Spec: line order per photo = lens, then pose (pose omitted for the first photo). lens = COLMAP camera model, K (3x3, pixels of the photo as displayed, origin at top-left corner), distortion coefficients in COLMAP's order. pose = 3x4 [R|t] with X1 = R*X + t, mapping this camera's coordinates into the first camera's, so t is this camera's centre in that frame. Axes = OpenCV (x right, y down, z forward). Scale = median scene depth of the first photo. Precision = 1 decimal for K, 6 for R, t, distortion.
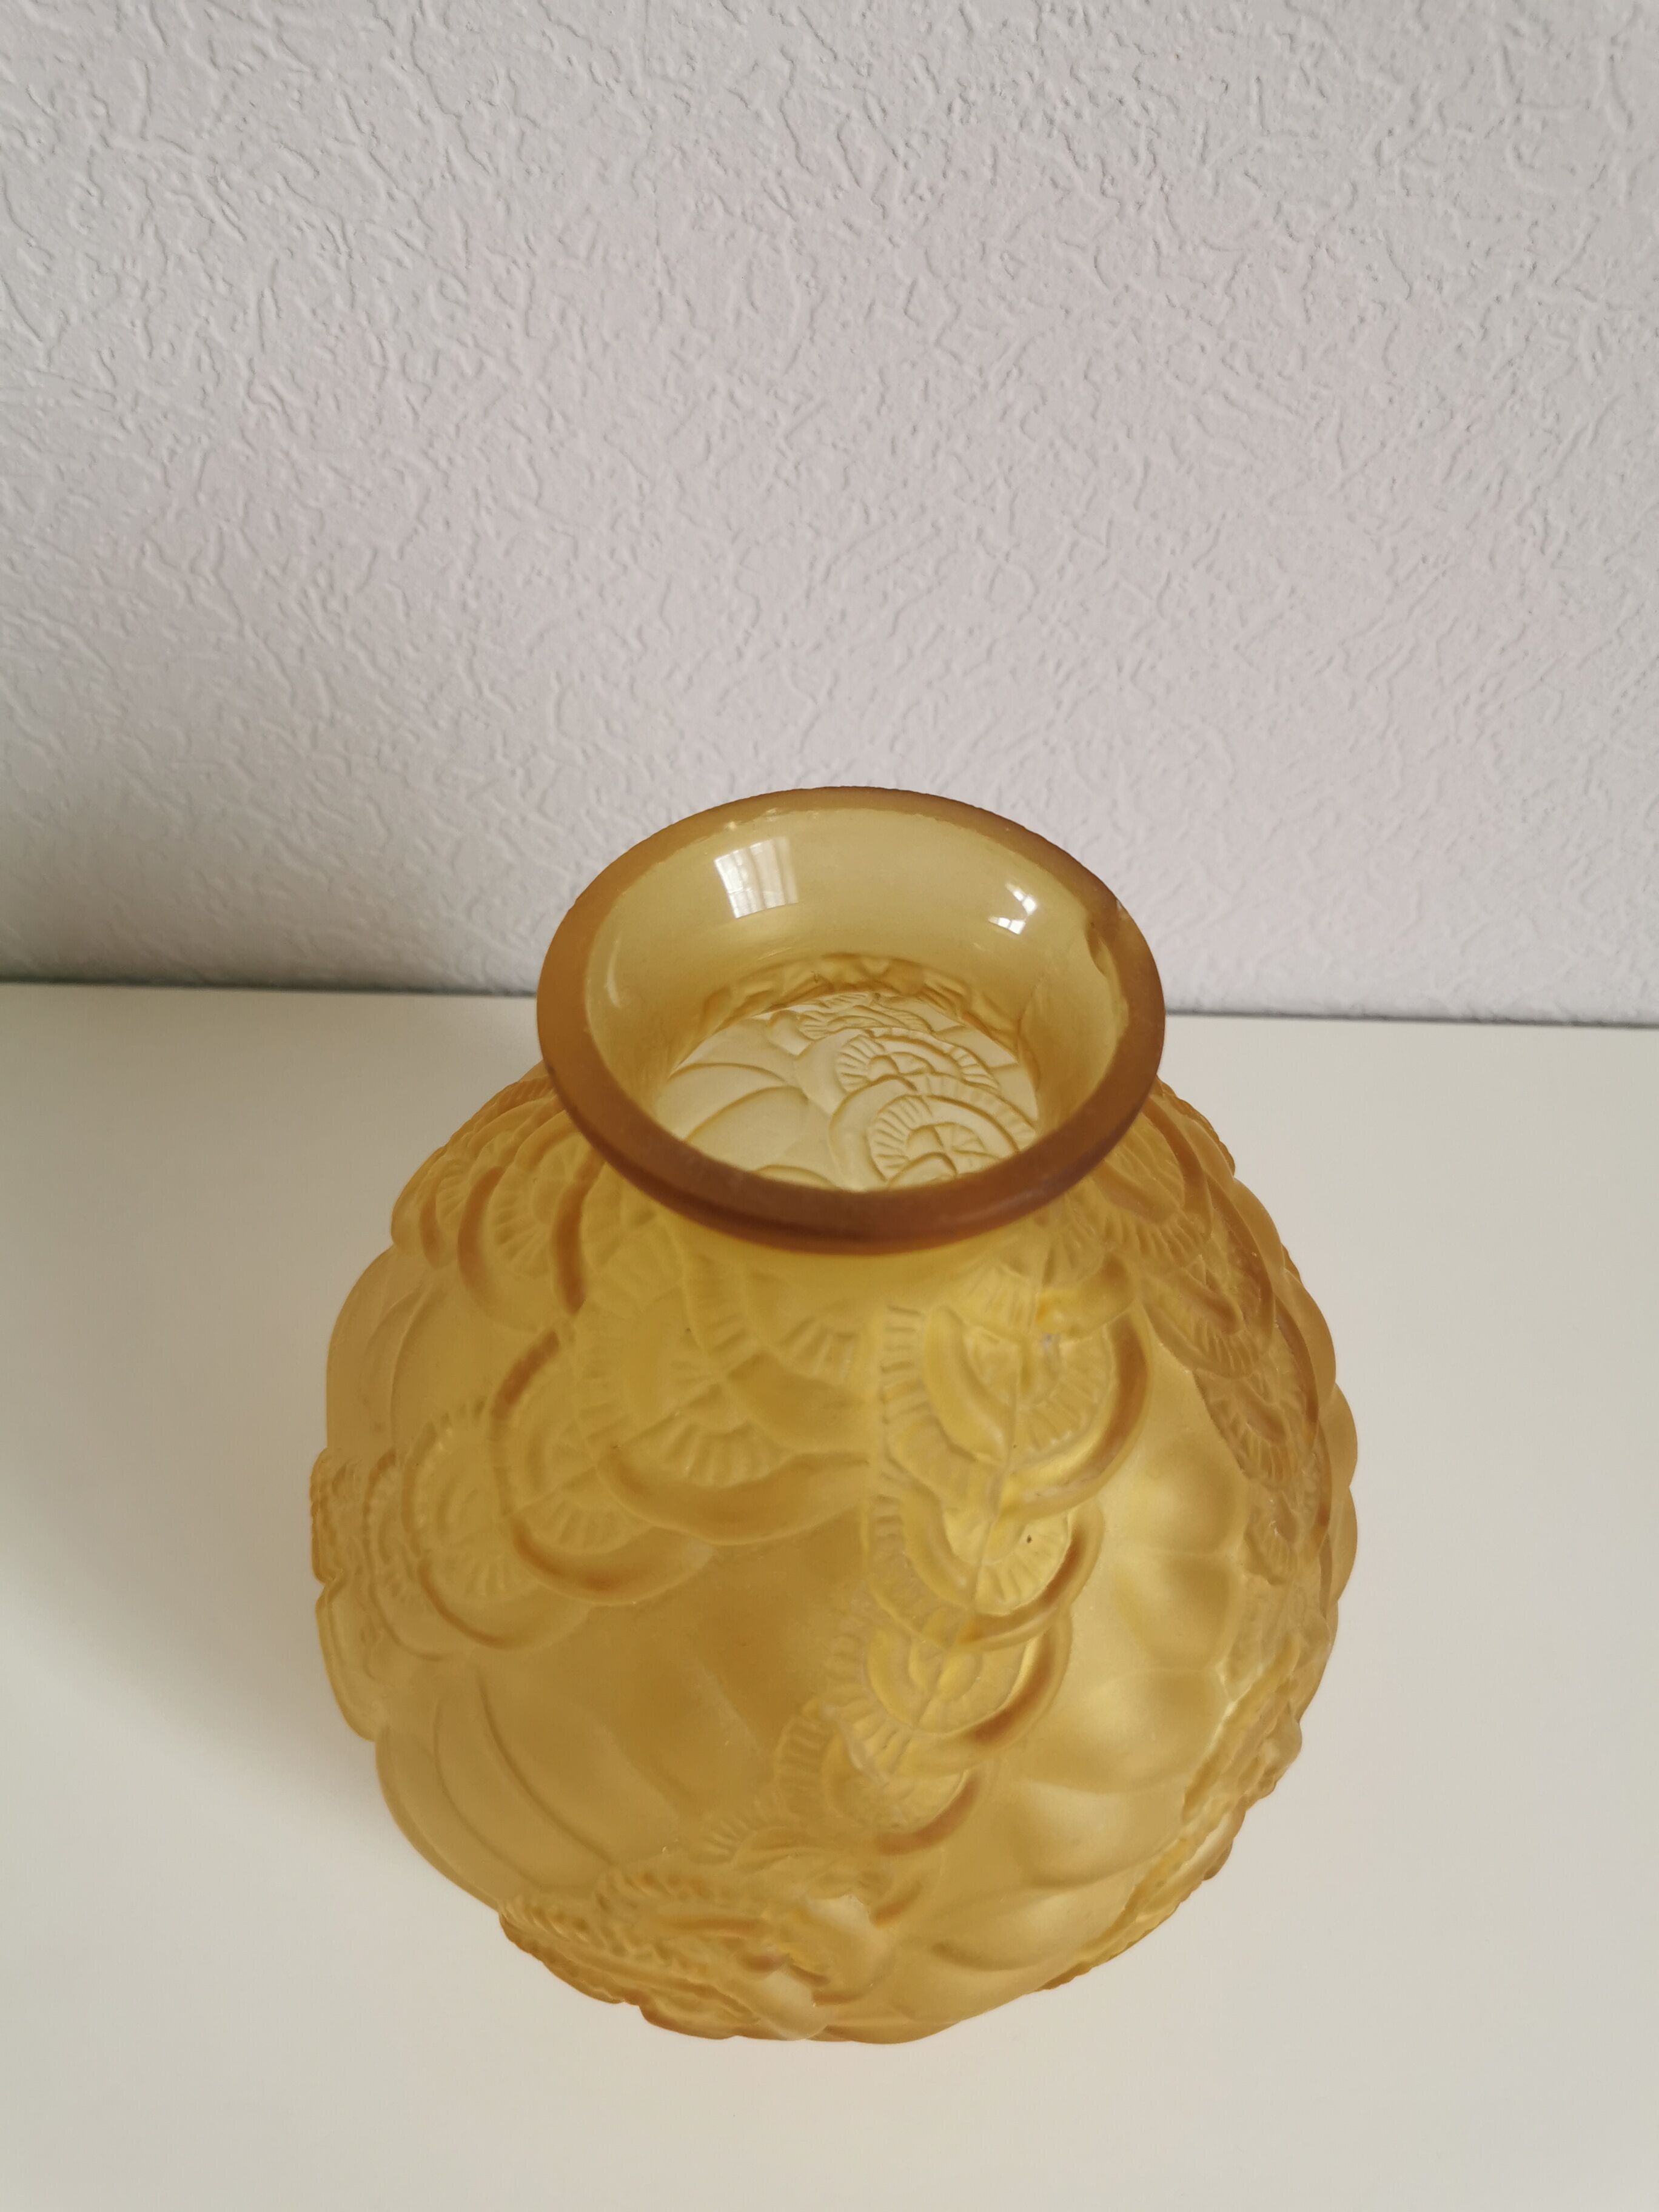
lens RADIAL K [[1772.4, 0, 859.2], [0, 1772.4, 1071.7], [0, 0, 1]] dist [0.000425, -0.014164]
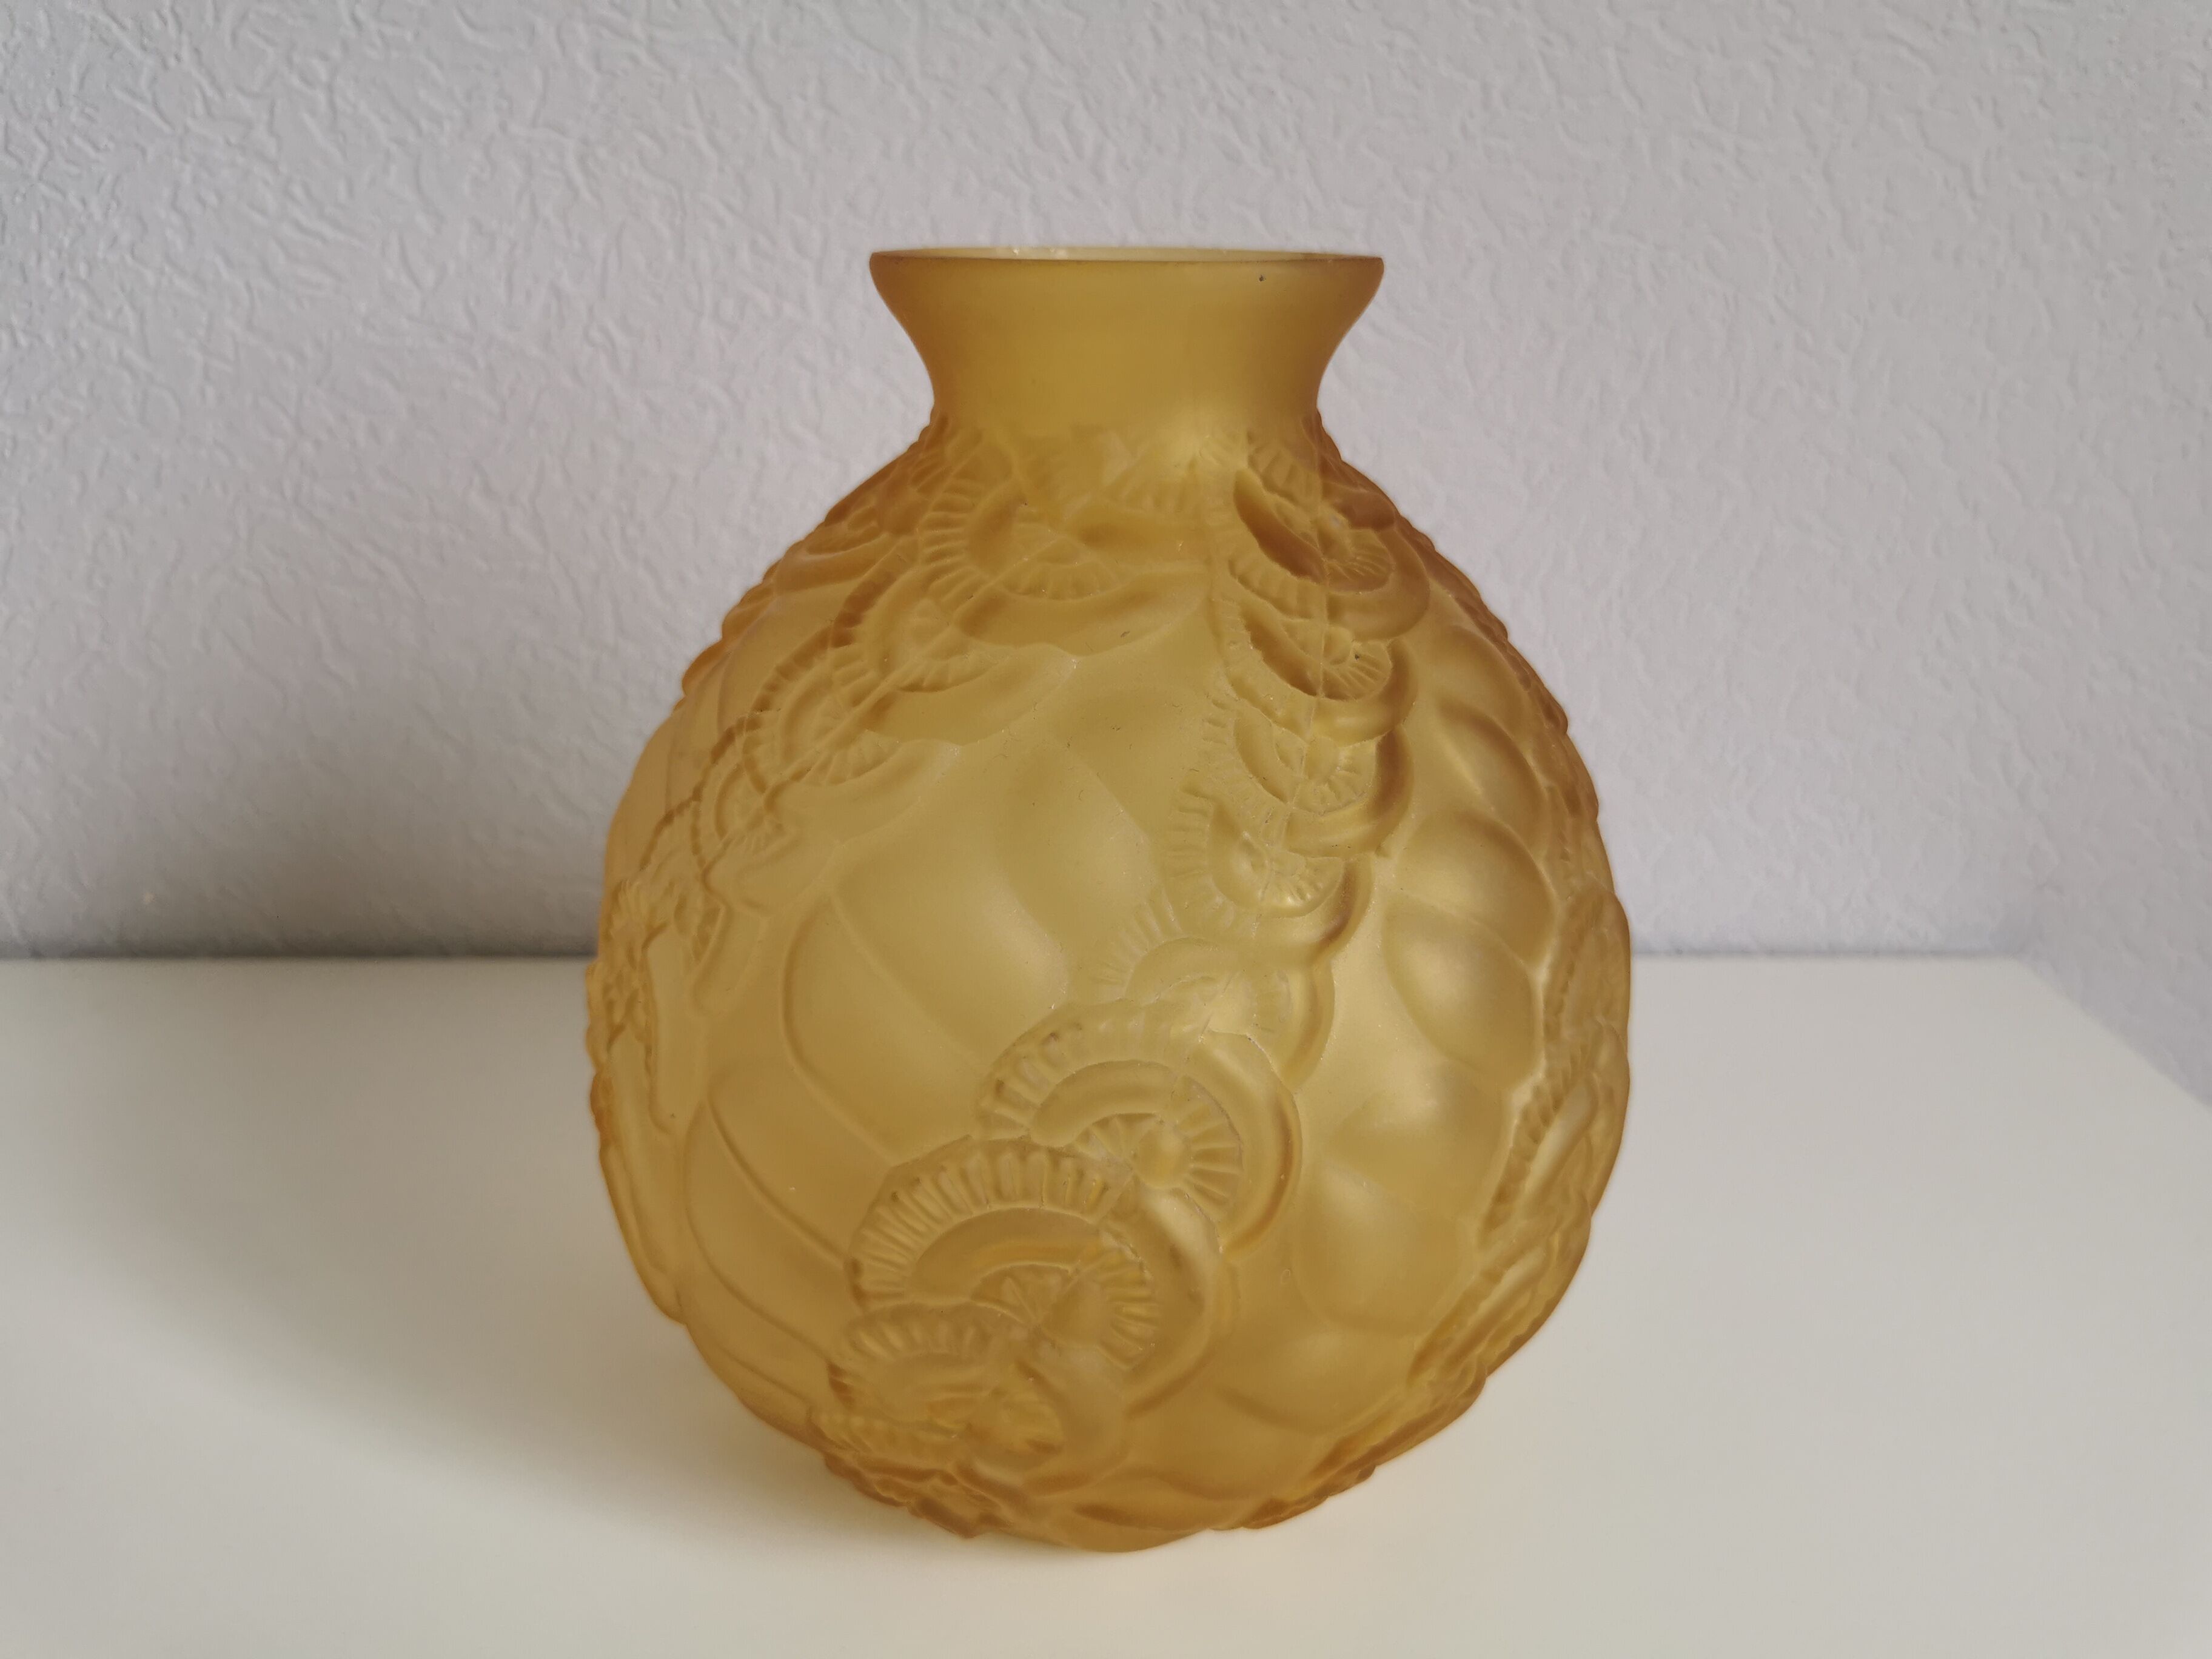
lens RADIAL K [[1772.4, 0, 1160.3], [0, 1772.4, 808.1], [0, 0, 1]] dist [0.000425, -0.014164]
pose [[0.997632, -0.024016, 0.064452, -0.033776], [0.052266, 0.873837, -0.483401, 0.506177], [-0.044711, 0.485625, 0.873023, 0.069837]]
